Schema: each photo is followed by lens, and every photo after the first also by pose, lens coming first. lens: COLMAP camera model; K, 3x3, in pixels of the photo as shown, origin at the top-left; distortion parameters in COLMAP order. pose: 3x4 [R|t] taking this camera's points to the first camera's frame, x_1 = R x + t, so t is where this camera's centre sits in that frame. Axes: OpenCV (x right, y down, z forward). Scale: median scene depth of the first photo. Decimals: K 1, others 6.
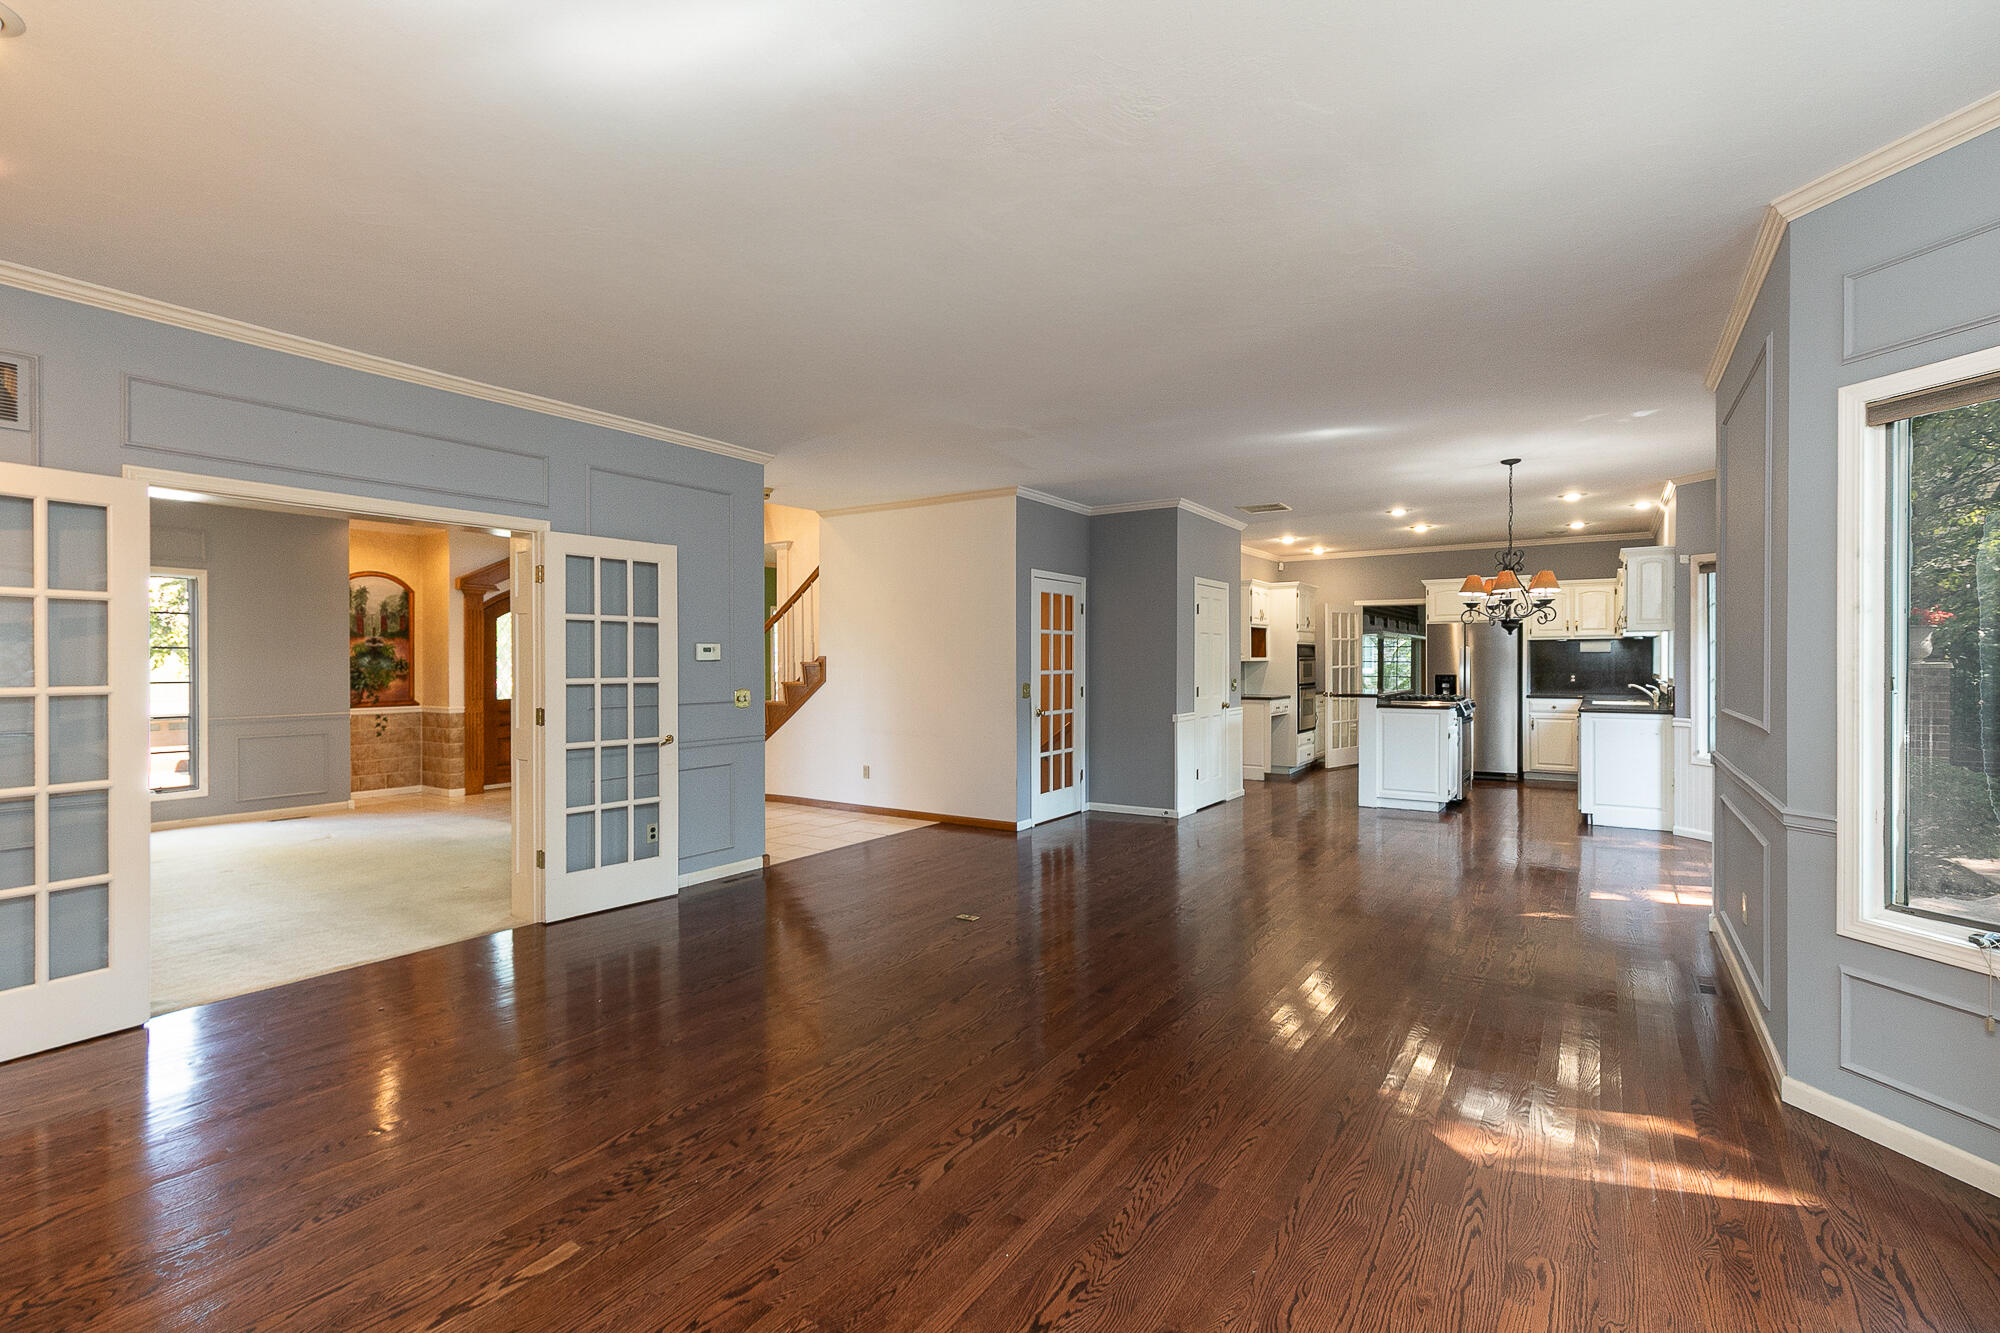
lens RADIAL K [[905.4, 0, 999.0], [0, 905.4, 663.5], [0, 0, 1]] dist [0.001158, 0.000588]
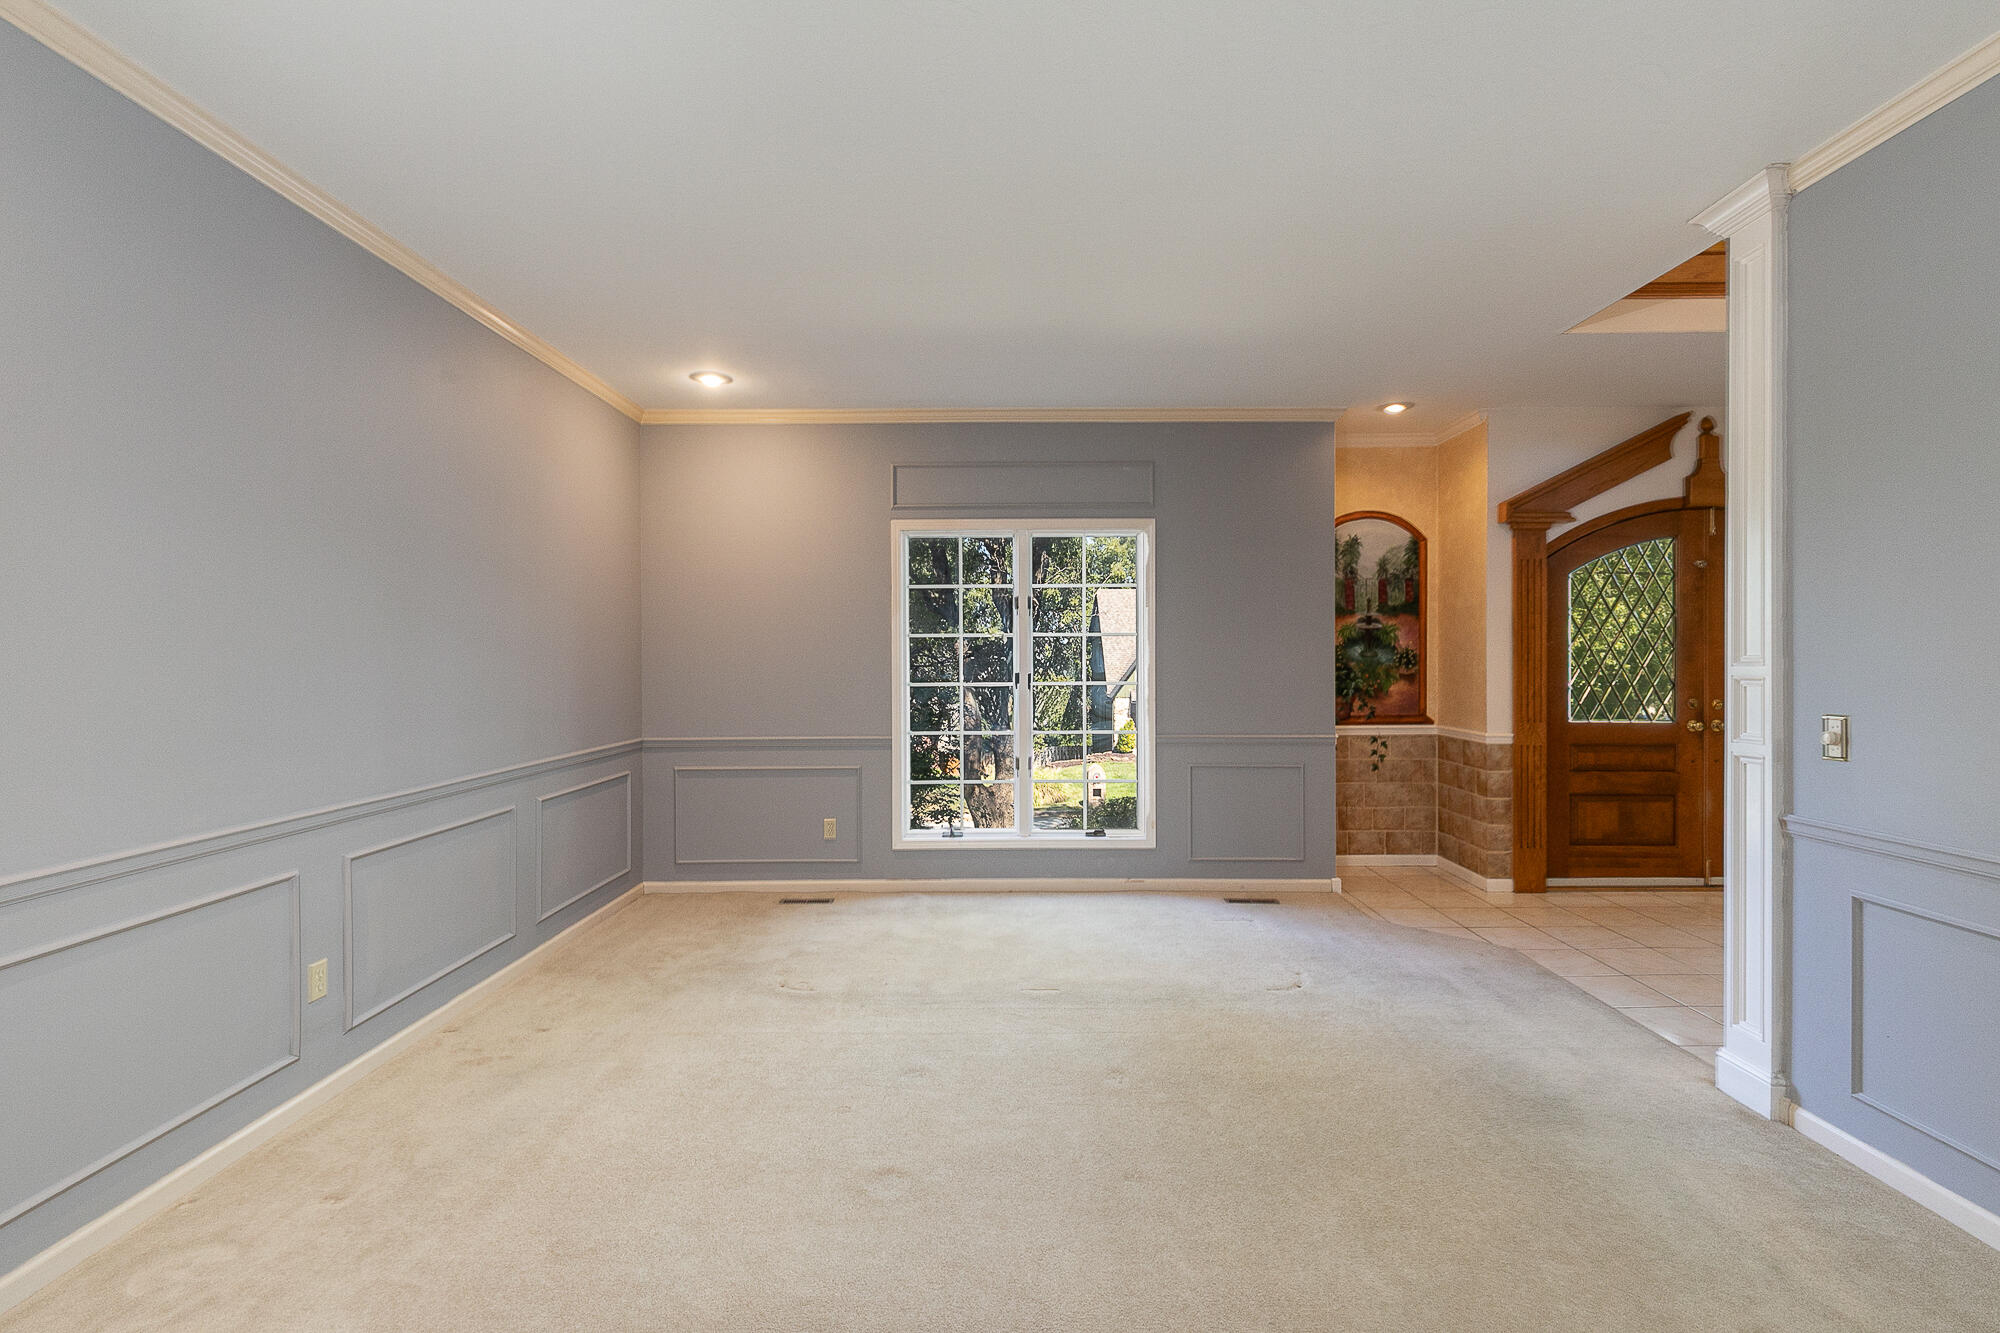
lens RADIAL K [[905.4, 0, 997.5], [0, 905.4, 660.4], [0, 0, 1]] dist [0.001158, 0.000588]
pose [[0.551834, 0.004816, -0.833940, -0.301123], [-0.000233, 0.999984, 0.005621, -0.000216], [0.833954, -0.002908, 0.551827, 0.428812]]
